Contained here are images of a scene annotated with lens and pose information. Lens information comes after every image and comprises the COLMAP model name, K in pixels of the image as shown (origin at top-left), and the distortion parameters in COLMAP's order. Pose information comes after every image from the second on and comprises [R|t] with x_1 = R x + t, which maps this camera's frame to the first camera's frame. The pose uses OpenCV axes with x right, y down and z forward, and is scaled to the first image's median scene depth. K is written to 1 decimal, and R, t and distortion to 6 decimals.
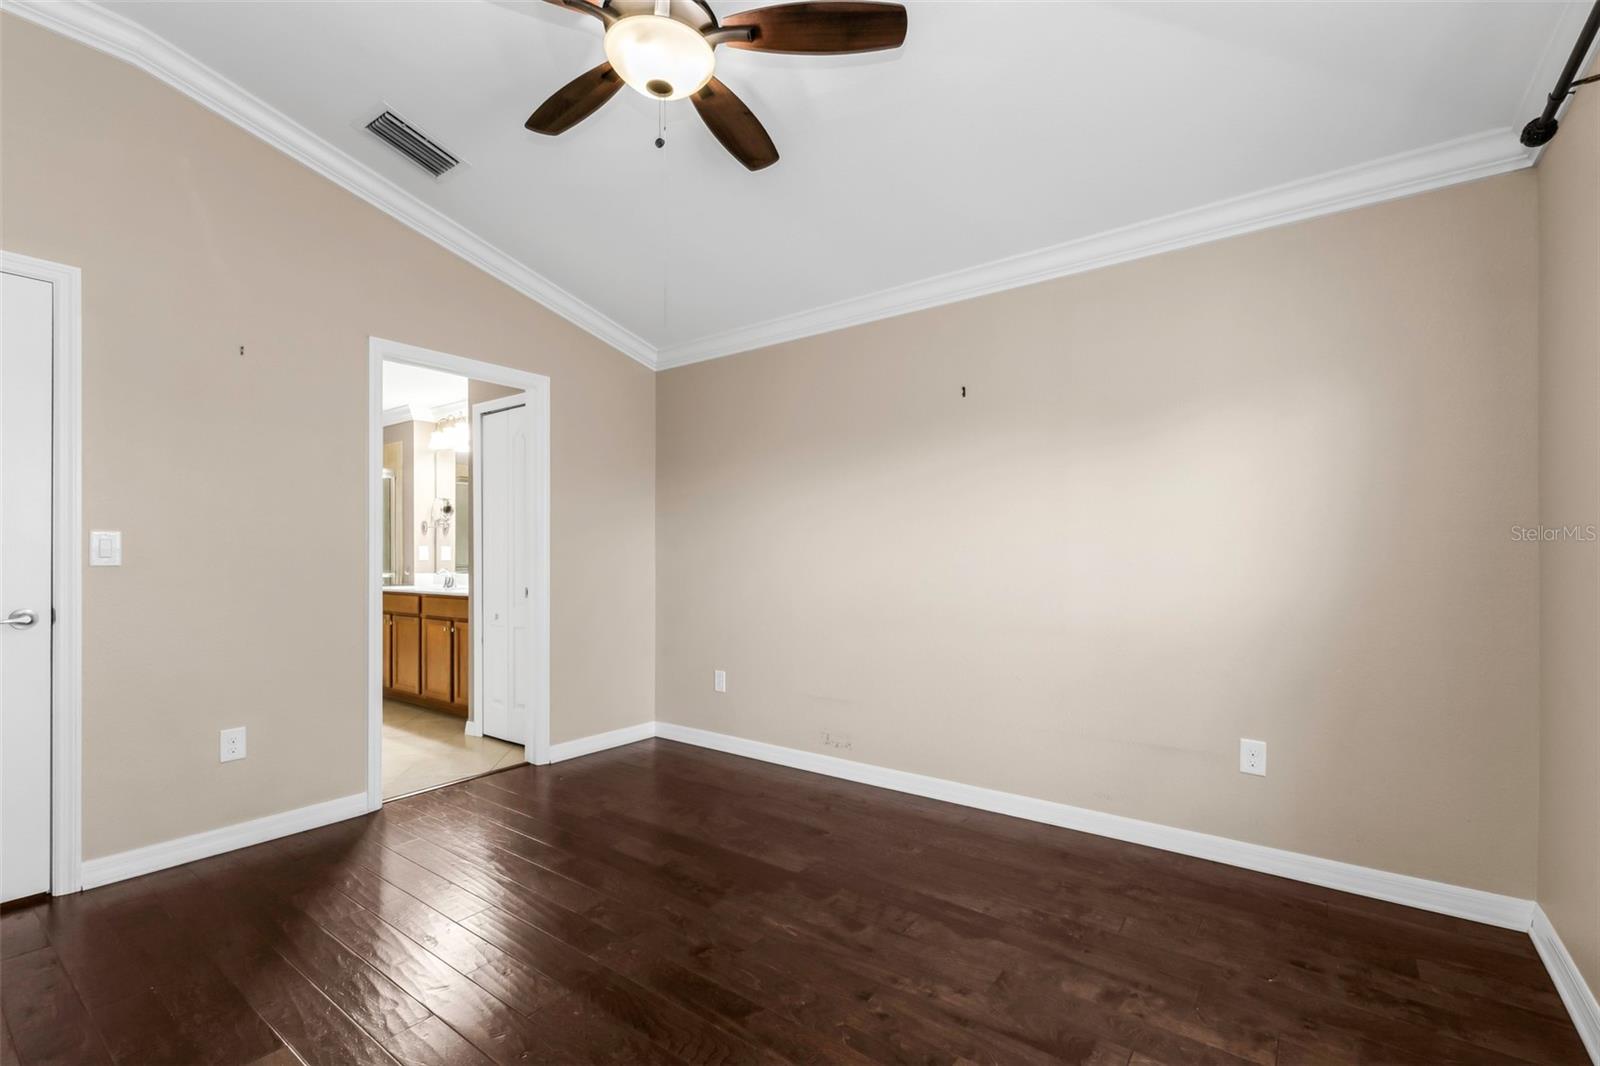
lens RADIAL K [[682.8, 0, 803.0], [0, 682.8, 550.1], [0, 0, 1]] dist [0.002290, 0.000106]
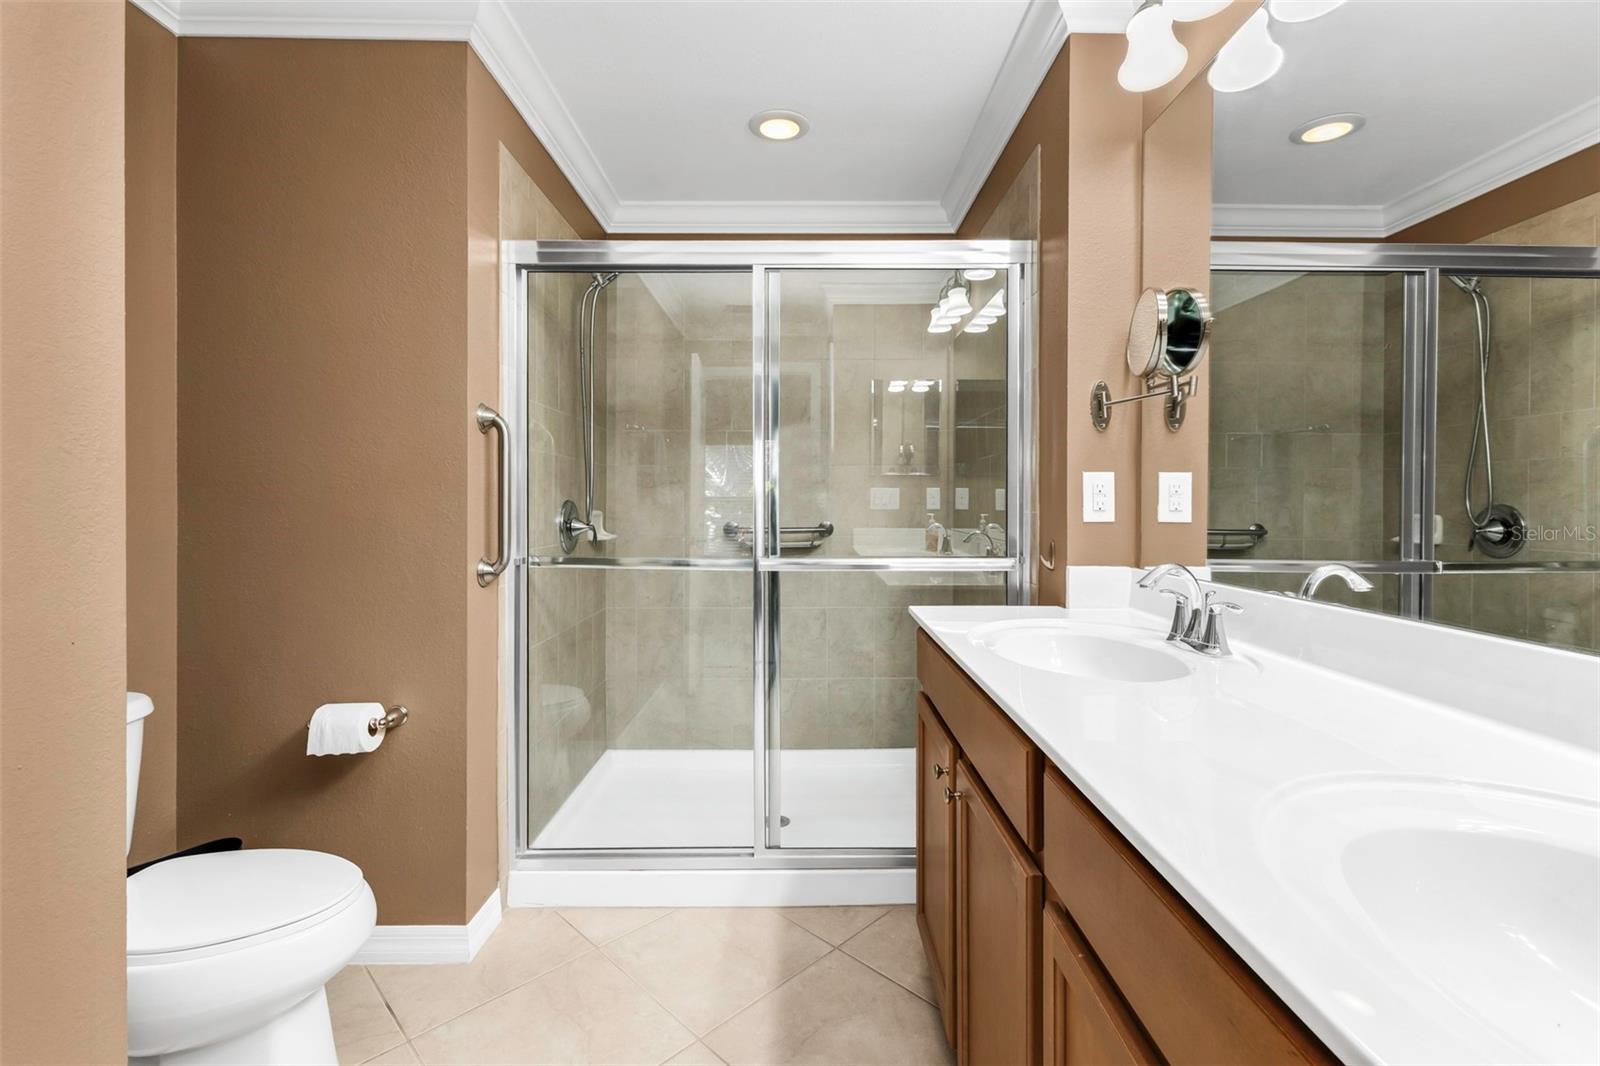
lens RADIAL K [[724.8, 0, 805.6], [0, 724.8, 507.6], [0, 0, 1]] dist [-0.000421, -0.005842]
pose [[0.596640, 0.009165, -0.802457, -0.569206], [-0.001168, 0.999944, 0.010553, 0.008478], [0.802508, -0.005359, 0.596617, 1.065443]]
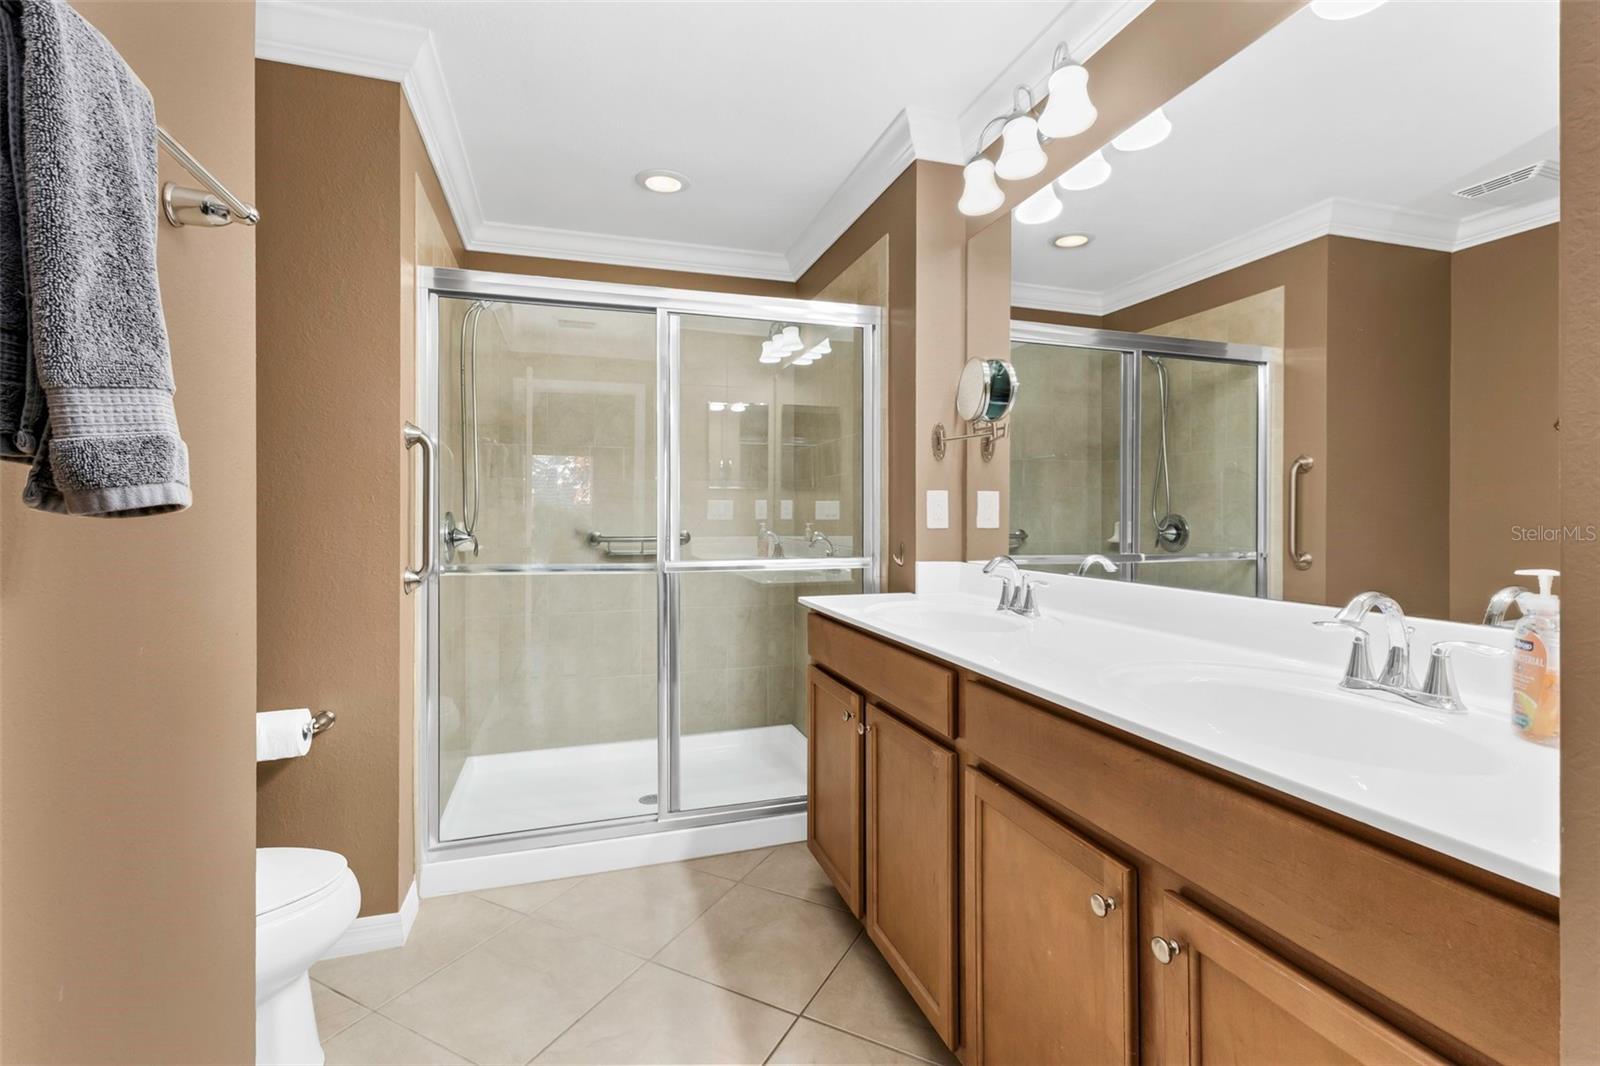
lens RADIAL K [[712.8, 0, 805.3], [0, 712.8, 517.6], [0, 0, 1]] dist [-0.019027, -0.000378]
pose [[0.808566, 0.006669, -0.588368, -0.564187], [-0.000979, 0.999950, 0.009988, 0.007516], [0.588405, -0.007500, 0.808532, 0.942277]]
